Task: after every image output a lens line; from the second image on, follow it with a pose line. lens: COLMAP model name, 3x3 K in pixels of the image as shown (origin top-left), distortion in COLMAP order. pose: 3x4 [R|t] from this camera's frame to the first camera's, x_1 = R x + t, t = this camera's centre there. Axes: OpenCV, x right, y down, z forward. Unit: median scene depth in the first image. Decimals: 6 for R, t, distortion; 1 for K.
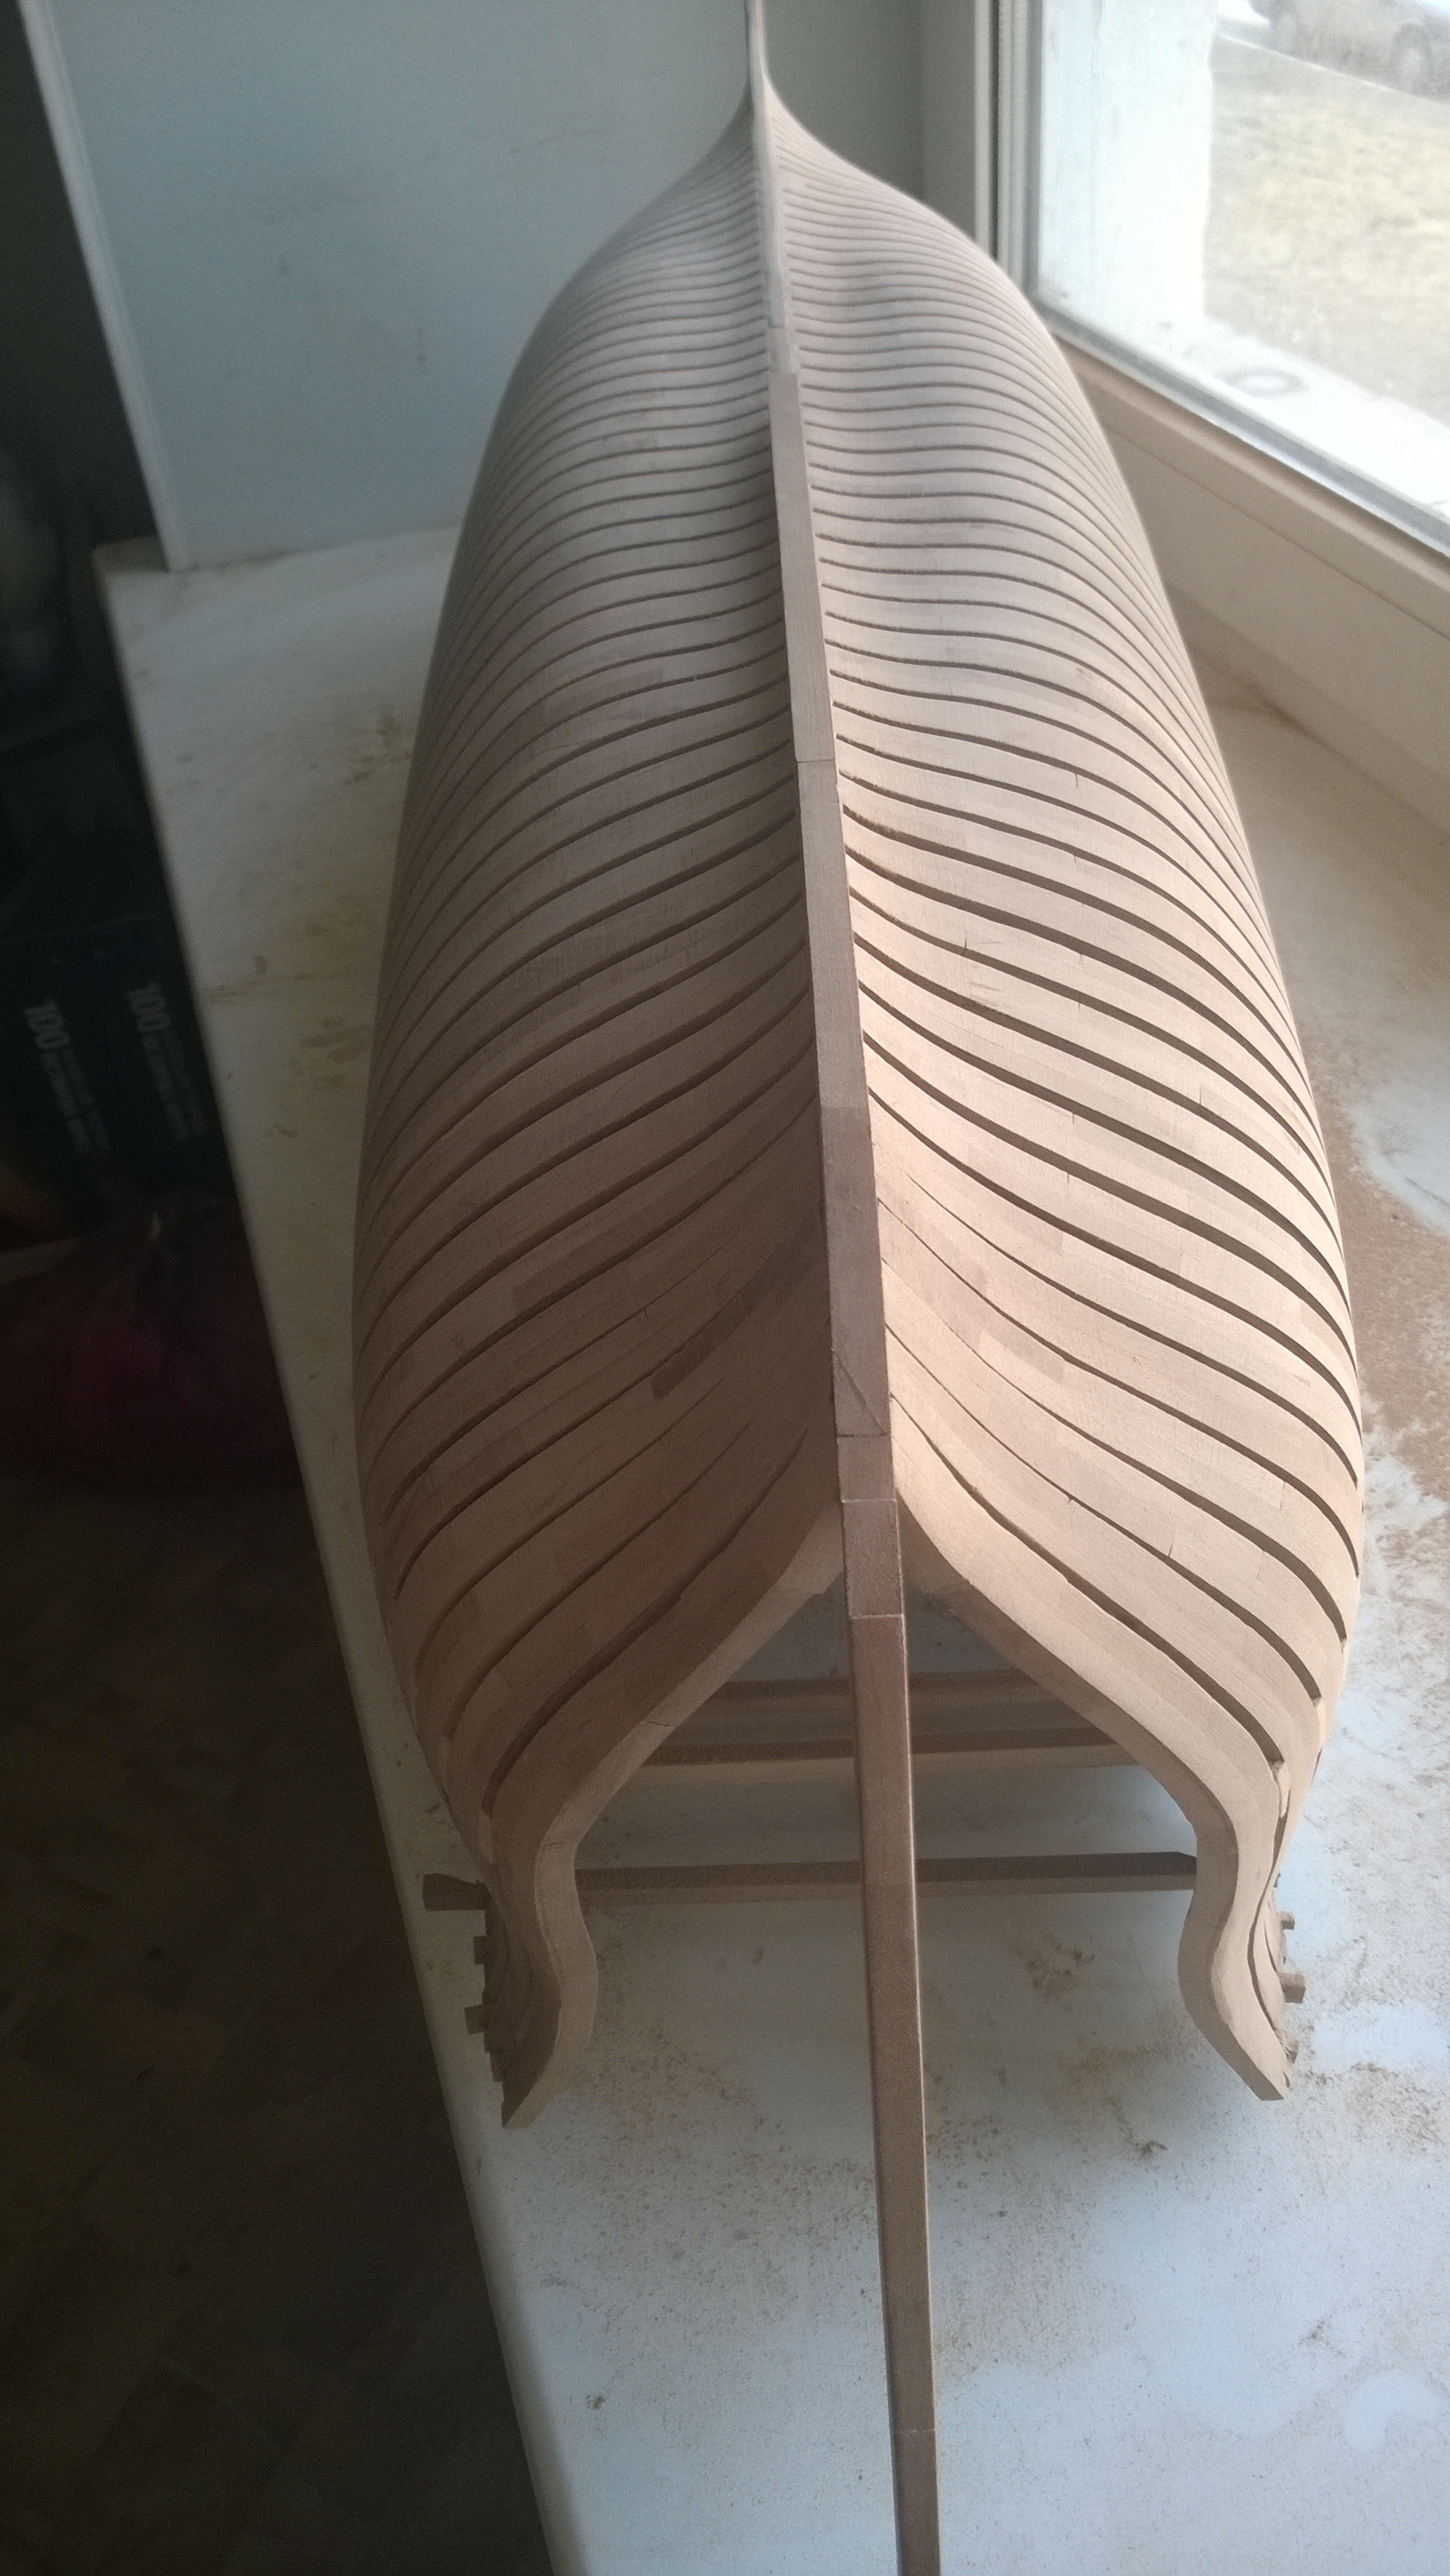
lens RADIAL K [[1983.9, 0, 718.9], [0, 1983.9, 1292.2], [0, 0, 1]] dist [0.003142, -0.026116]
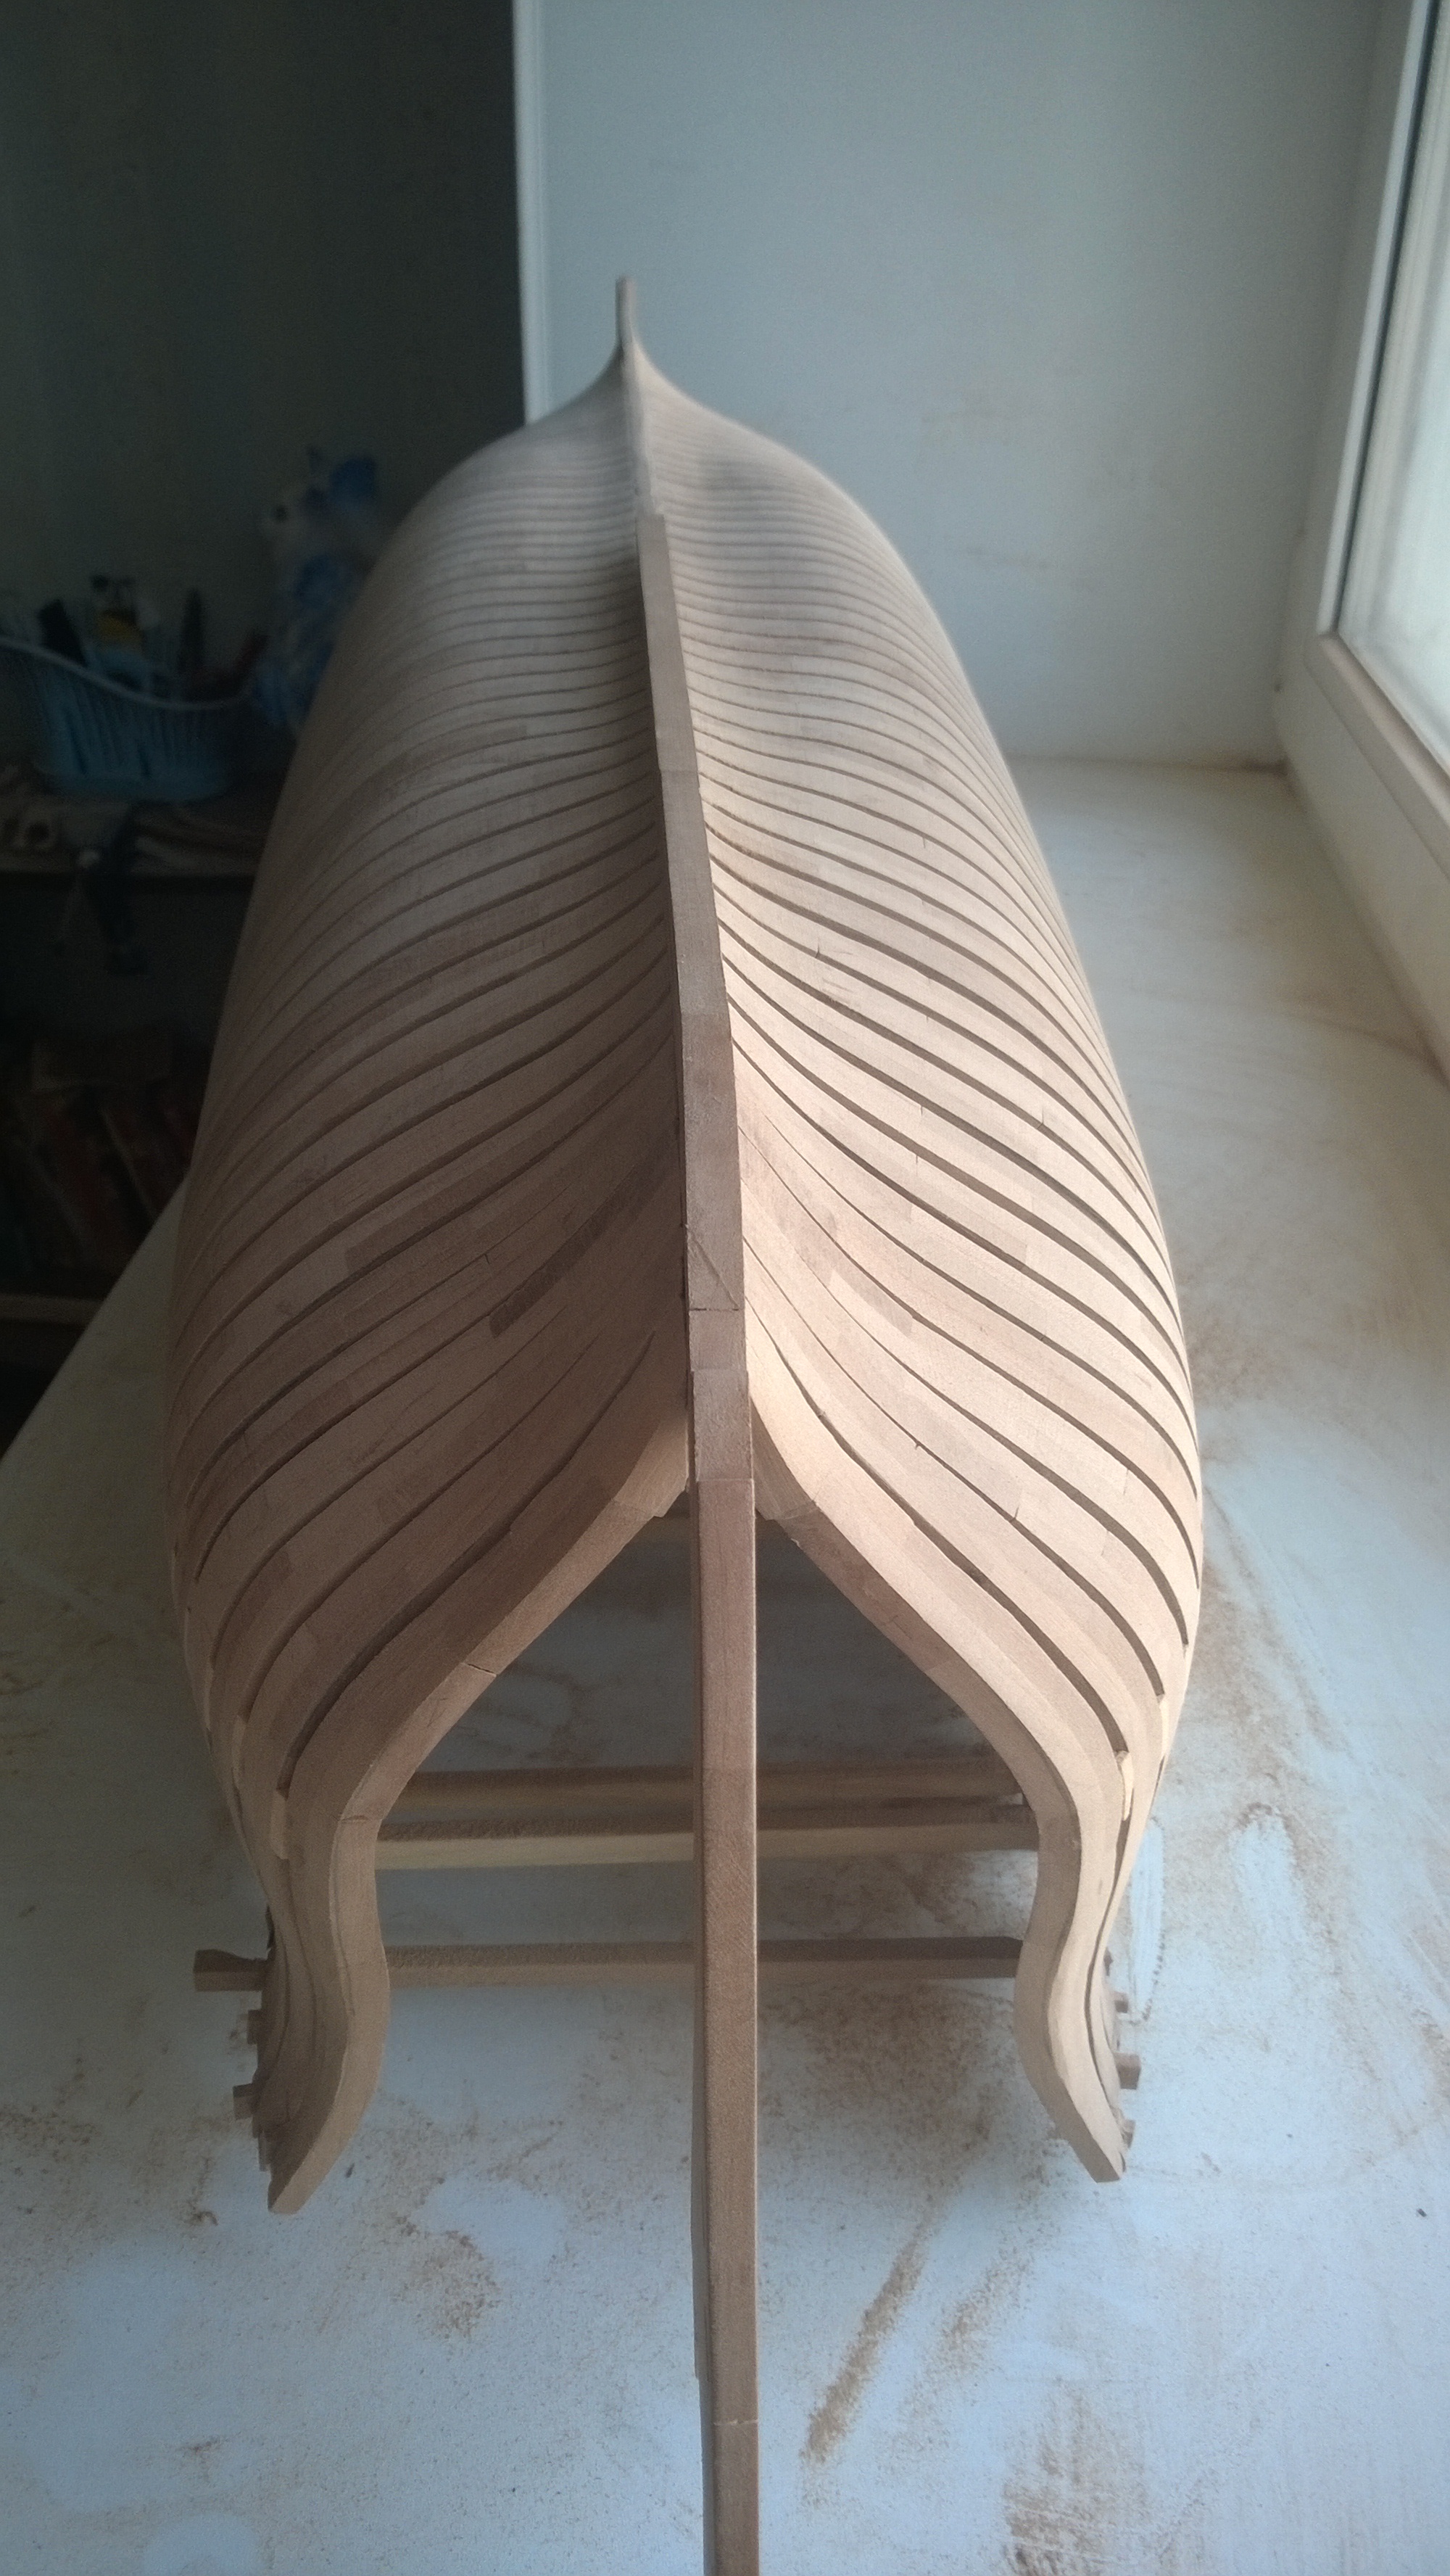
lens RADIAL K [[1983.9, 0, 718.9], [0, 1983.9, 1292.2], [0, 0, 1]] dist [0.003142, -0.026116]
pose [[0.994333, 0.050949, 0.093302, -0.013096], [-0.034892, 0.985461, -0.166279, 0.176778], [-0.100417, 0.162081, 0.981655, 0.038072]]
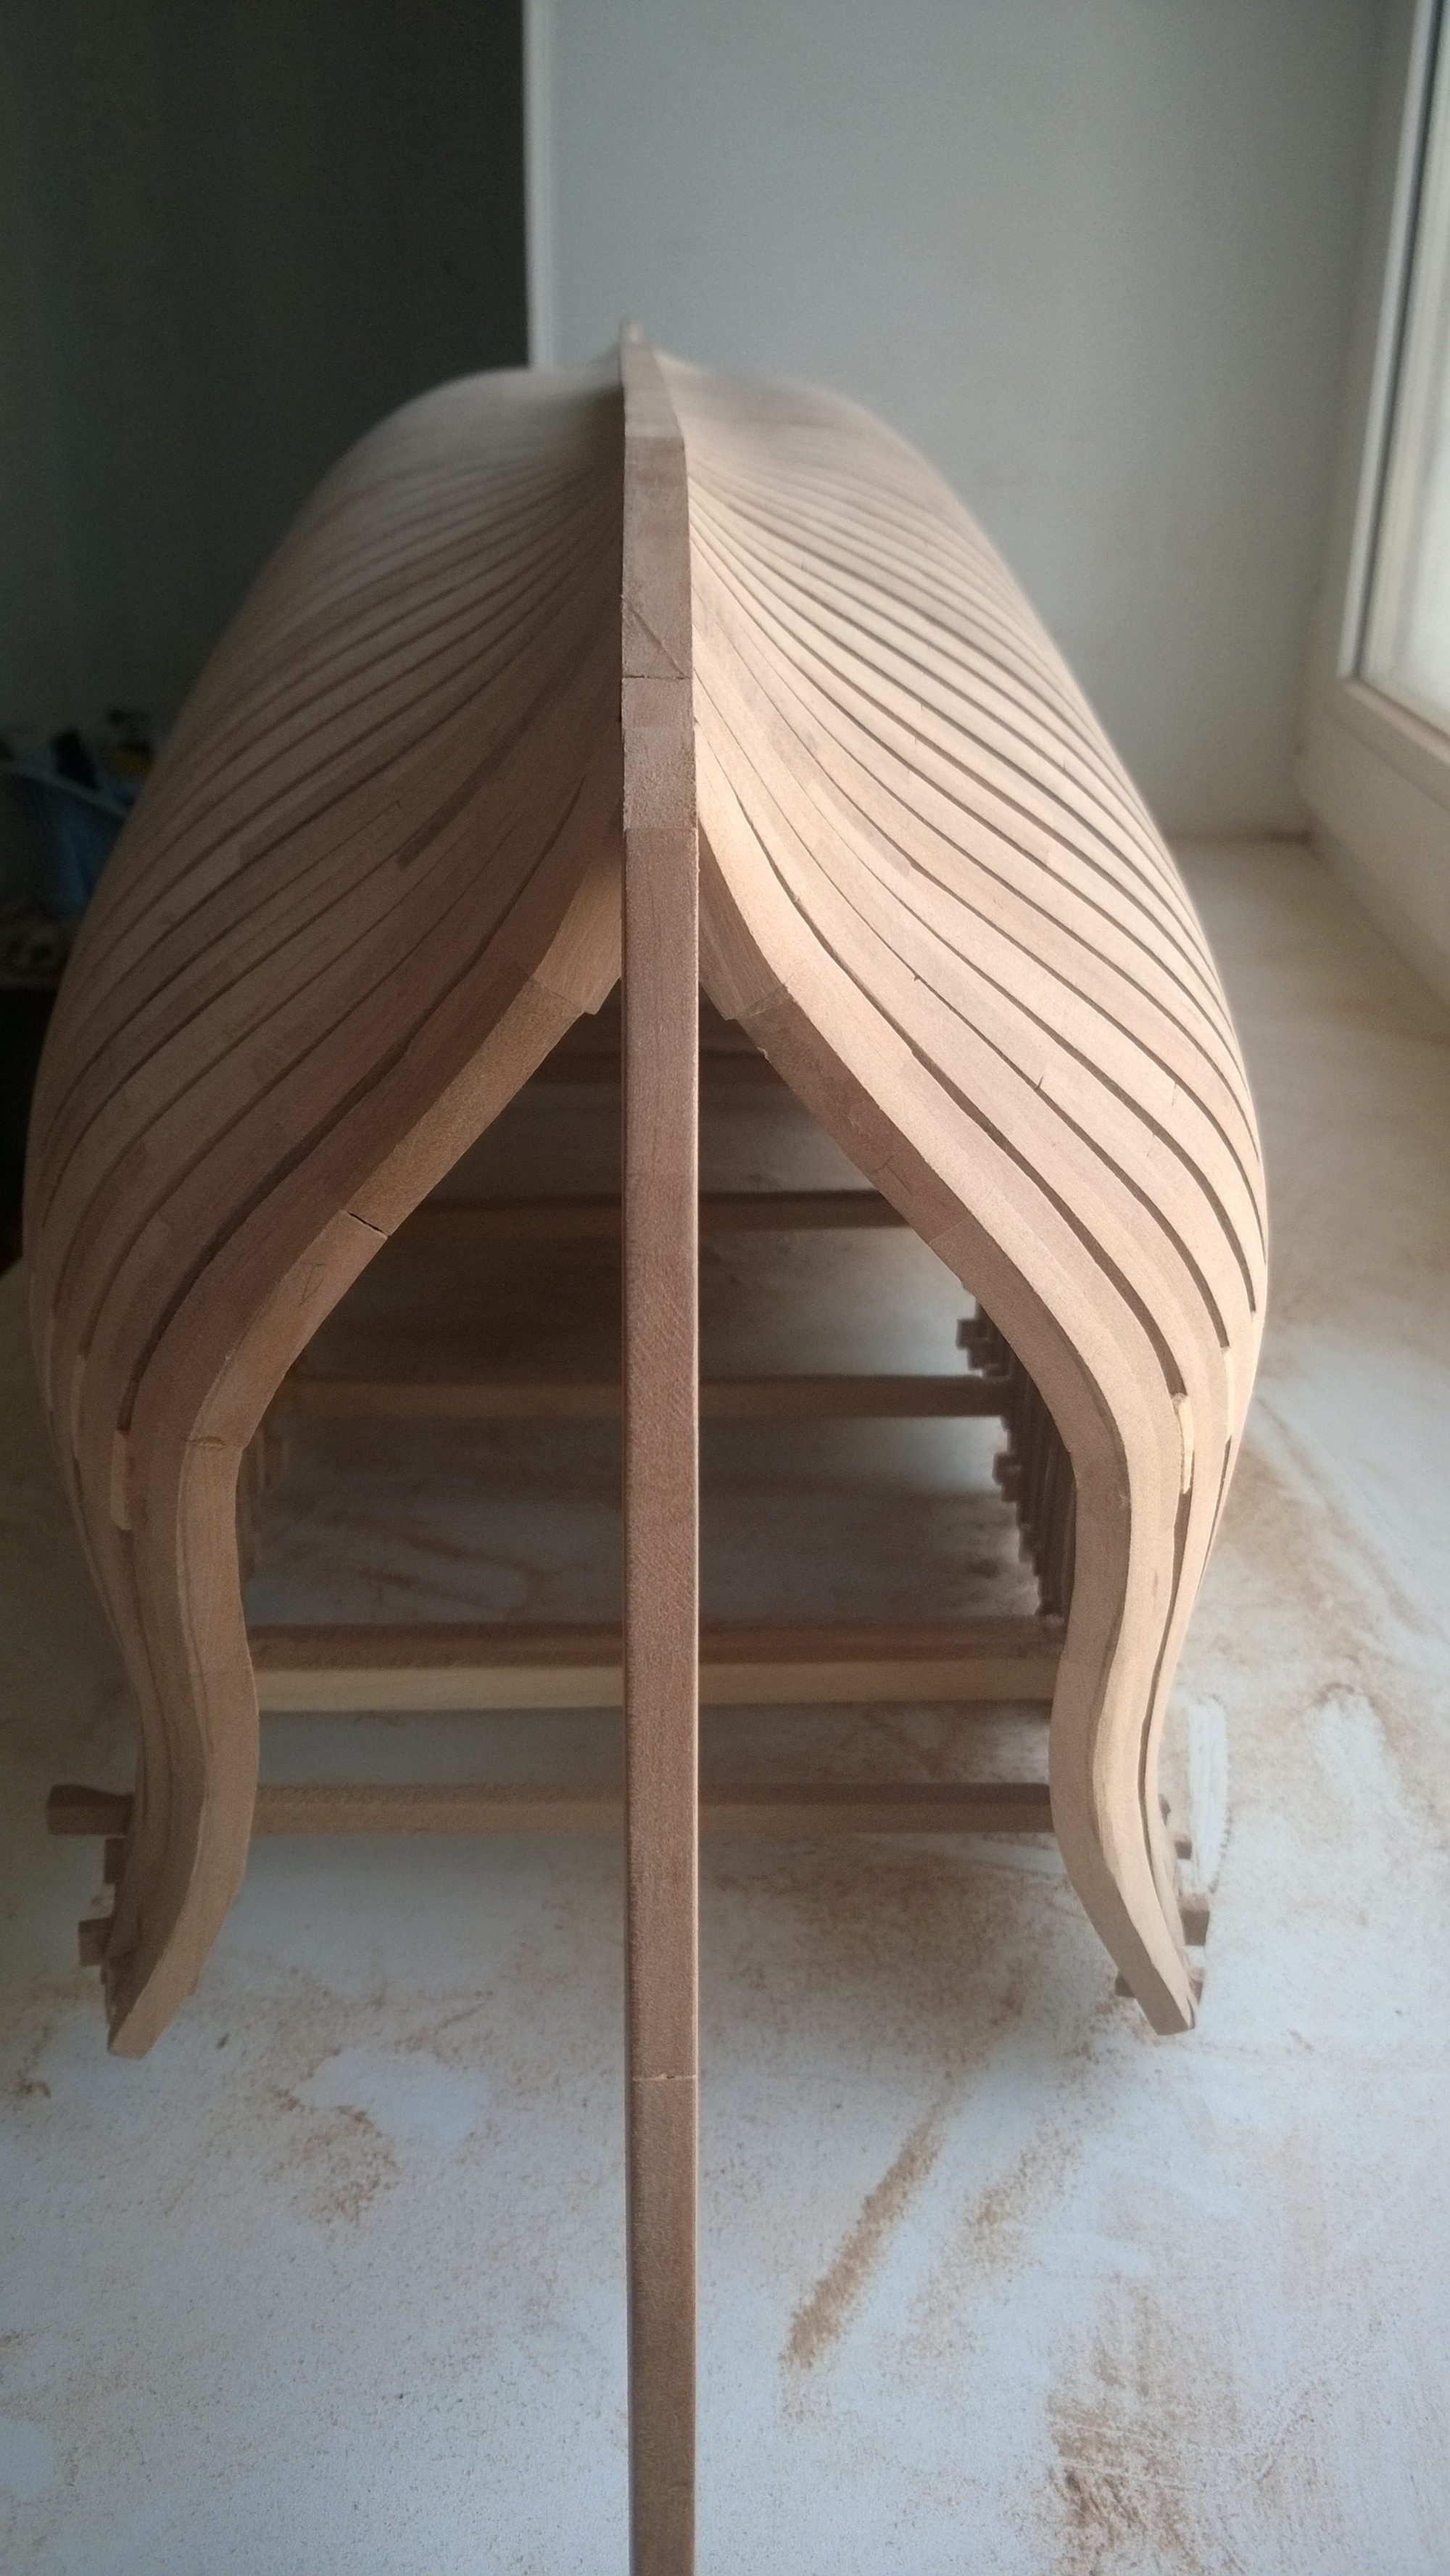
lens RADIAL K [[2005.7, 0, 722.4], [0, 2005.7, 1275.4], [0, 0, 1]] dist [-0.002667, -0.013272]
pose [[0.995034, 0.063671, 0.076504, 0.042239], [-0.038966, 0.956467, -0.289227, 0.407143], [-0.091589, 0.284810, 0.954199, 0.253579]]
